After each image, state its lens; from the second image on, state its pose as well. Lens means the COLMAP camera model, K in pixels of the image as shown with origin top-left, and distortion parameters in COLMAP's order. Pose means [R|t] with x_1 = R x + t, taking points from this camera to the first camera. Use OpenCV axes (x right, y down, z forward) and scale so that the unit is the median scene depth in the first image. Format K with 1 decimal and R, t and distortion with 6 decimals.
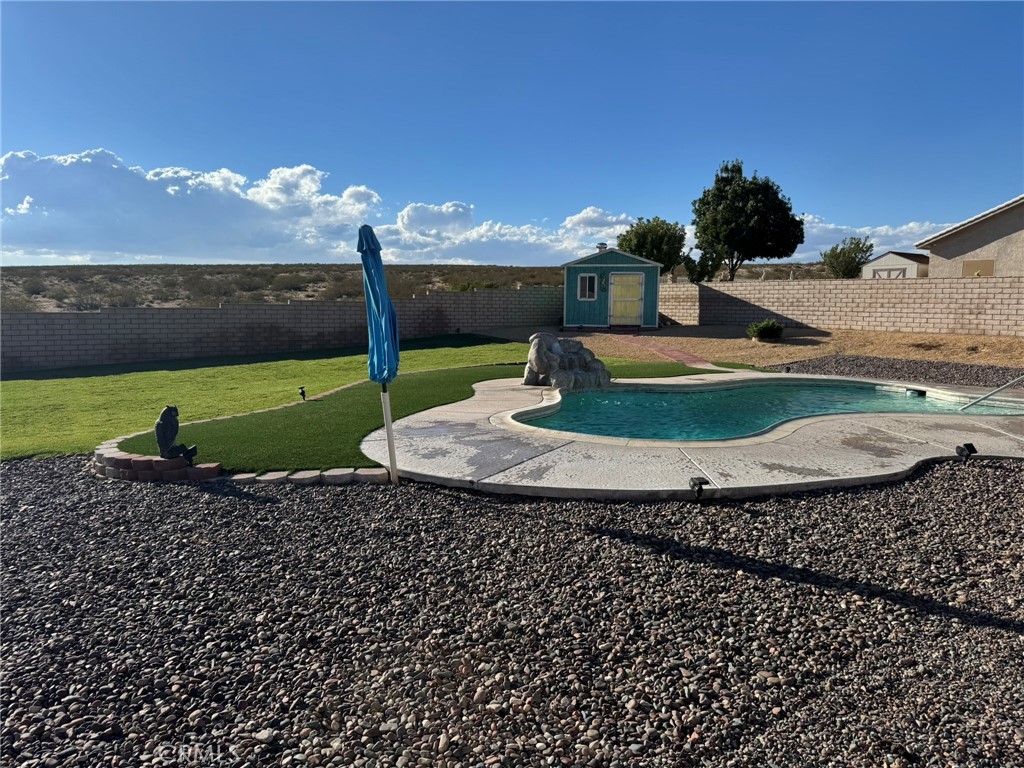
lens RADIAL K [[718.3, 0, 512.1], [0, 718.3, 390.4], [0, 0, 1]] dist [0.096177, -0.140074]
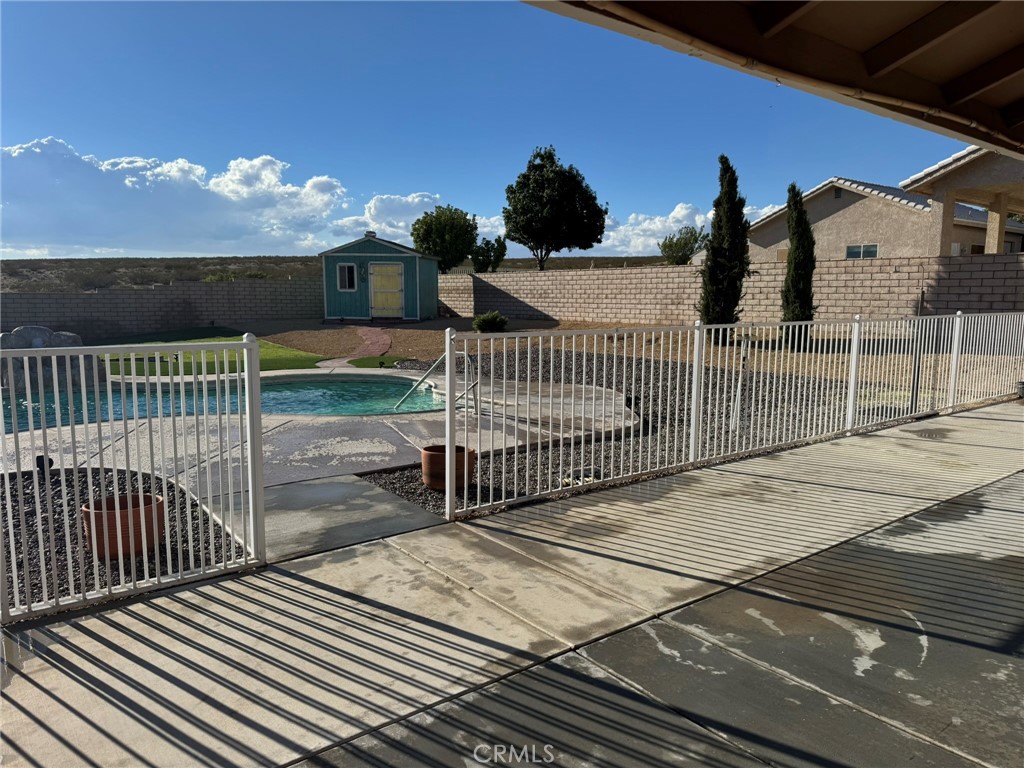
lens RADIAL K [[718.3, 0, 512.1], [0, 718.3, 390.4], [0, 0, 1]] dist [0.096177, -0.140074]
pose [[0.999409, -0.010606, 0.032712, 0.224058], [0.010244, 0.999885, 0.011221, -0.002349], [-0.032827, -0.010880, 0.999402, 0.030525]]
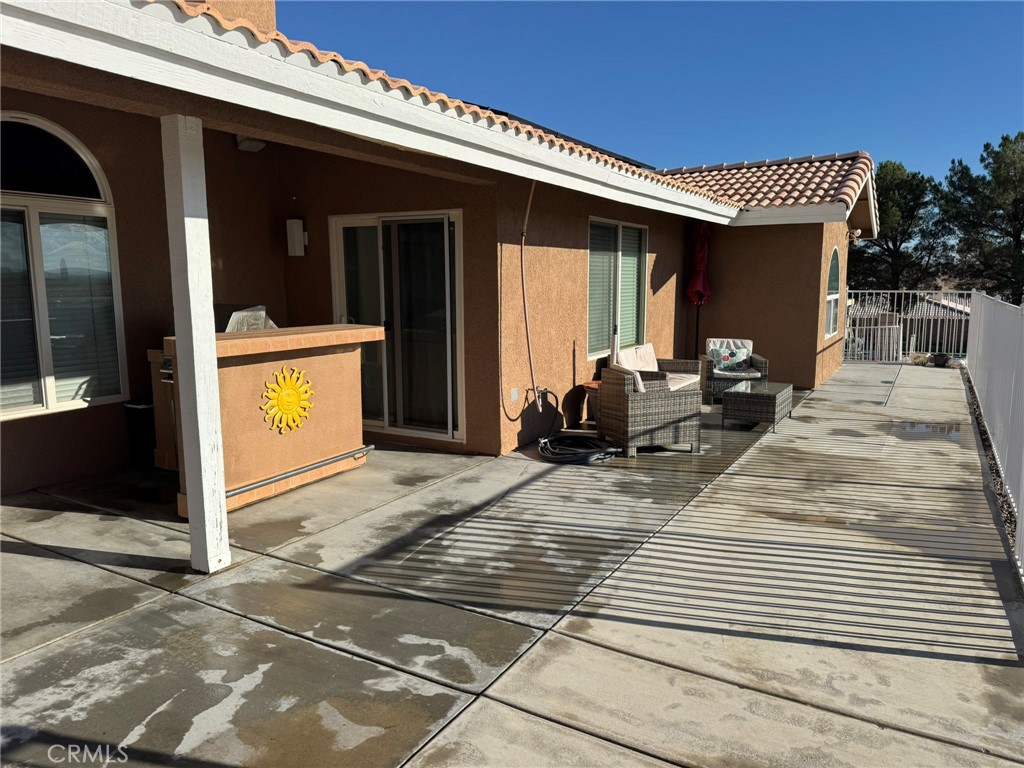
lens RADIAL K [[718.3, 0, 512.1], [0, 718.3, 390.4], [0, 0, 1]] dist [0.096177, -0.140074]
pose [[-0.915555, 0.050238, -0.399042, 0.270247], [-0.057273, 0.965771, 0.252994, -0.018740], [0.398093, 0.254484, -0.881340, 0.183031]]
